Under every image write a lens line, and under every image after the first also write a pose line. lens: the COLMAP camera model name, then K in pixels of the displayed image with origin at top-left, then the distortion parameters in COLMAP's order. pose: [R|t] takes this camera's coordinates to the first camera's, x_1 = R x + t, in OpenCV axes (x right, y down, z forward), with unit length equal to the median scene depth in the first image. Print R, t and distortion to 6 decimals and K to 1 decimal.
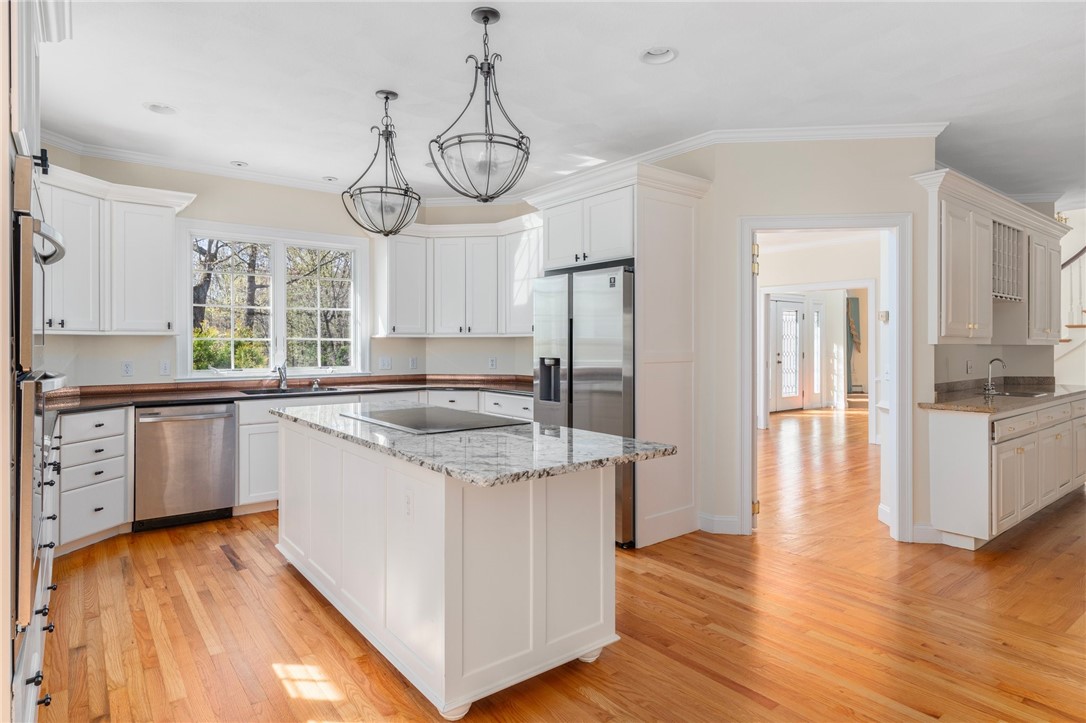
lens RADIAL K [[601.3, 0, 543.5], [0, 601.3, 346.0], [0, 0, 1]] dist [-0.003443, -0.001072]
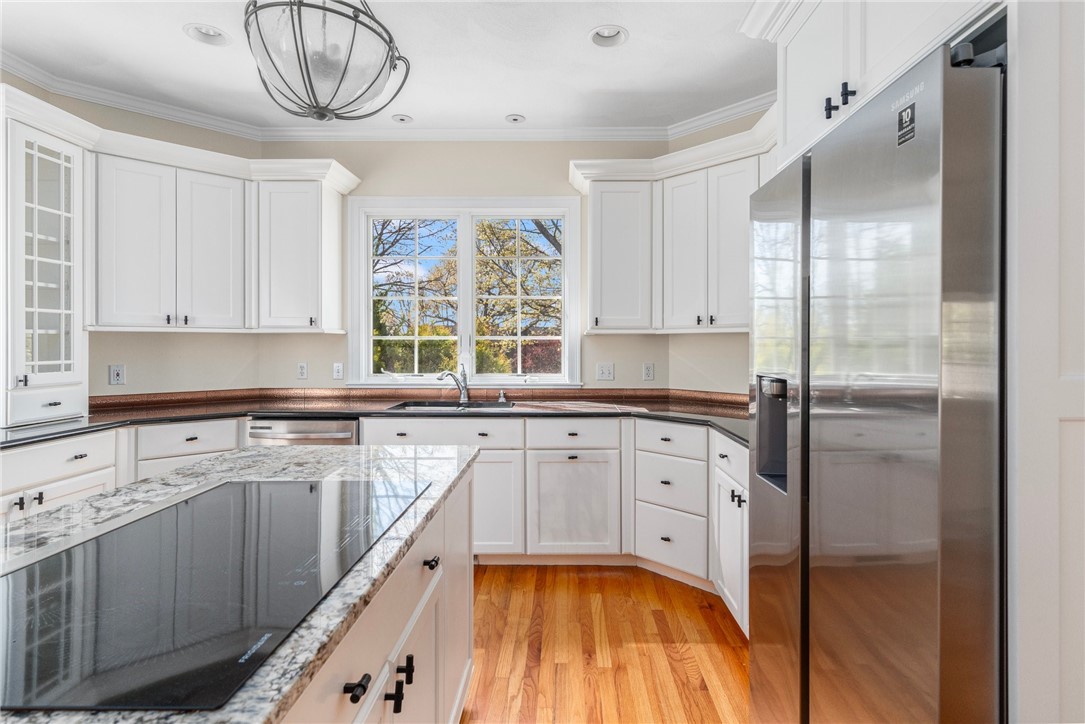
lens RADIAL K [[554.9, 0, 560.2], [0, 554.9, 344.2], [0, 0, 1]] dist [0.000215, 0.000120]
pose [[0.785161, 0.001816, -0.619290, 0.118927], [-0.004462, 0.999986, -0.002725, -0.001432], [0.619276, 0.004903, 0.785158, 0.556224]]
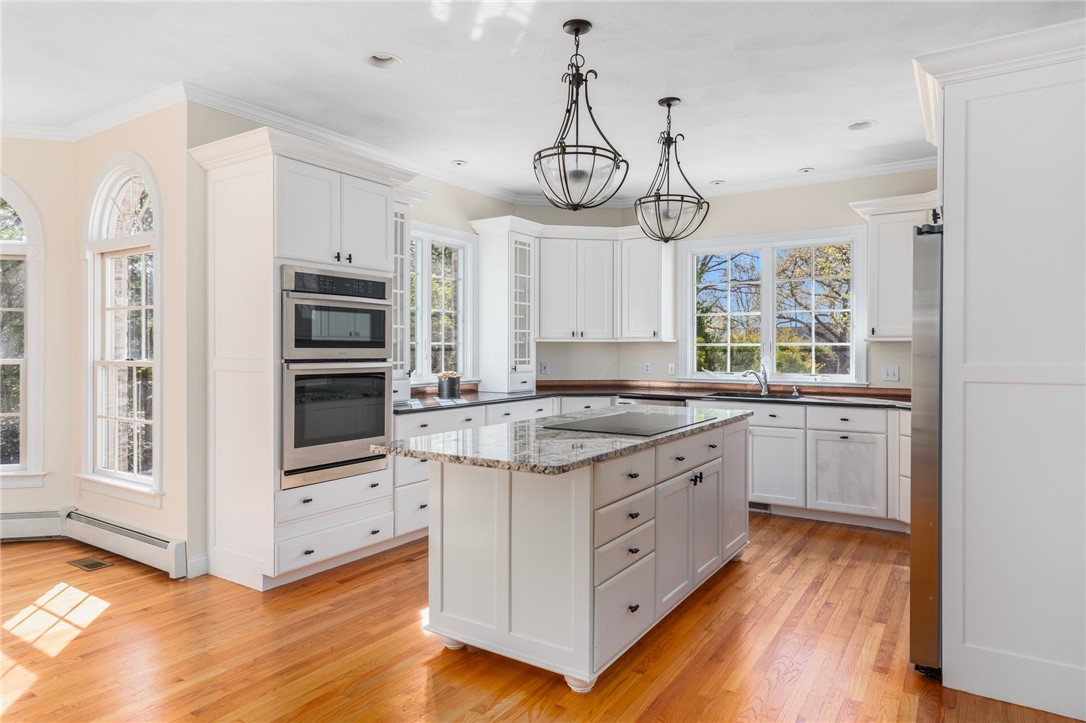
lens RADIAL K [[656.4, 0, 538.1], [0, 656.4, 356.7], [0, 0, 1]] dist [0.001088, 0.000898]
pose [[0.320360, 0.012651, -0.947211, 0.519411], [-0.006901, 0.999915, 0.011021, -0.000377], [0.947271, 0.003006, 0.320420, 0.318433]]
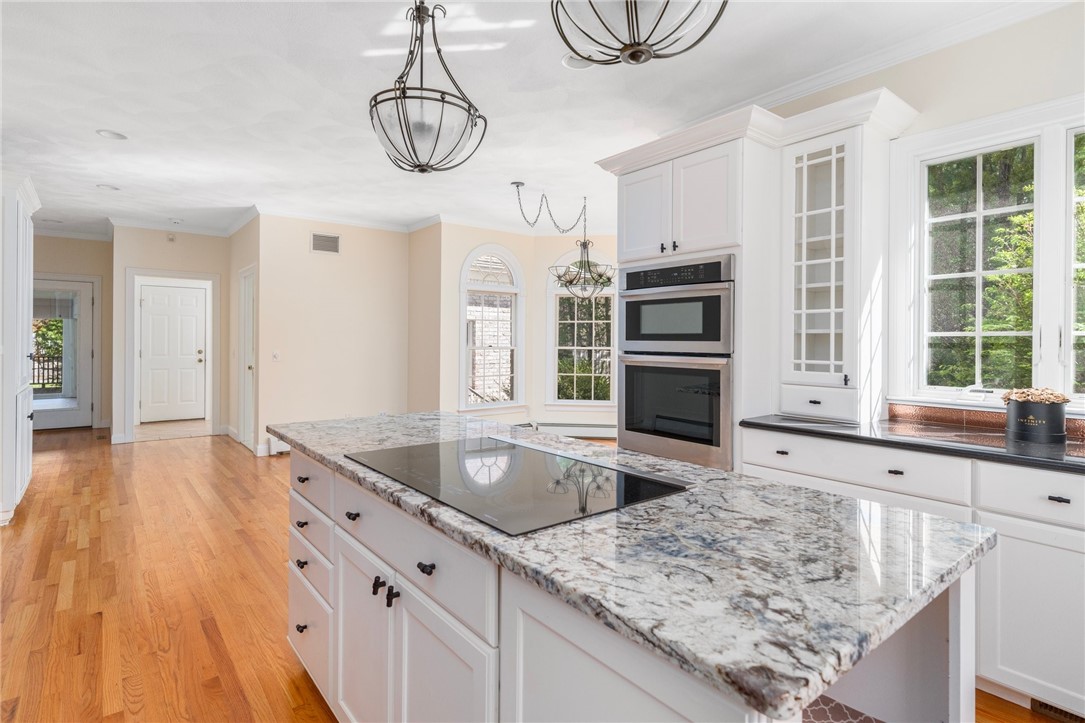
lens RADIAL K [[550.7, 0, 536.6], [0, 550.7, 341.4], [0, 0, 1]] dist [0.000630, 0.000306]
pose [[-0.991901, 0.000310, -0.127010, -0.272288], [-0.001014, 0.999946, 0.010367, -0.008802], [0.127006, 0.010412, -0.991847, 1.194606]]
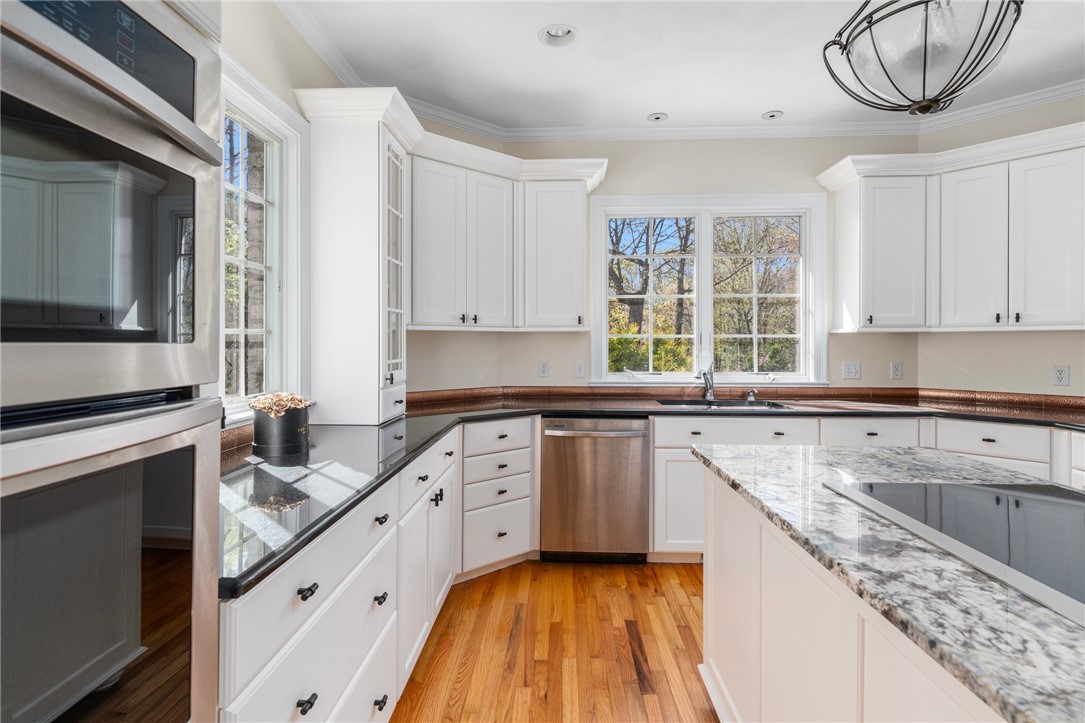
lens RADIAL K [[550.7, 0, 536.6], [0, 550.7, 341.4], [0, 0, 1]] dist [0.000630, 0.000306]
pose [[0.758666, 0.000172, -0.651480, -0.151339], [-0.003767, 0.999984, -0.004123, -0.000518], [0.651469, 0.005582, 0.758655, 0.342545]]
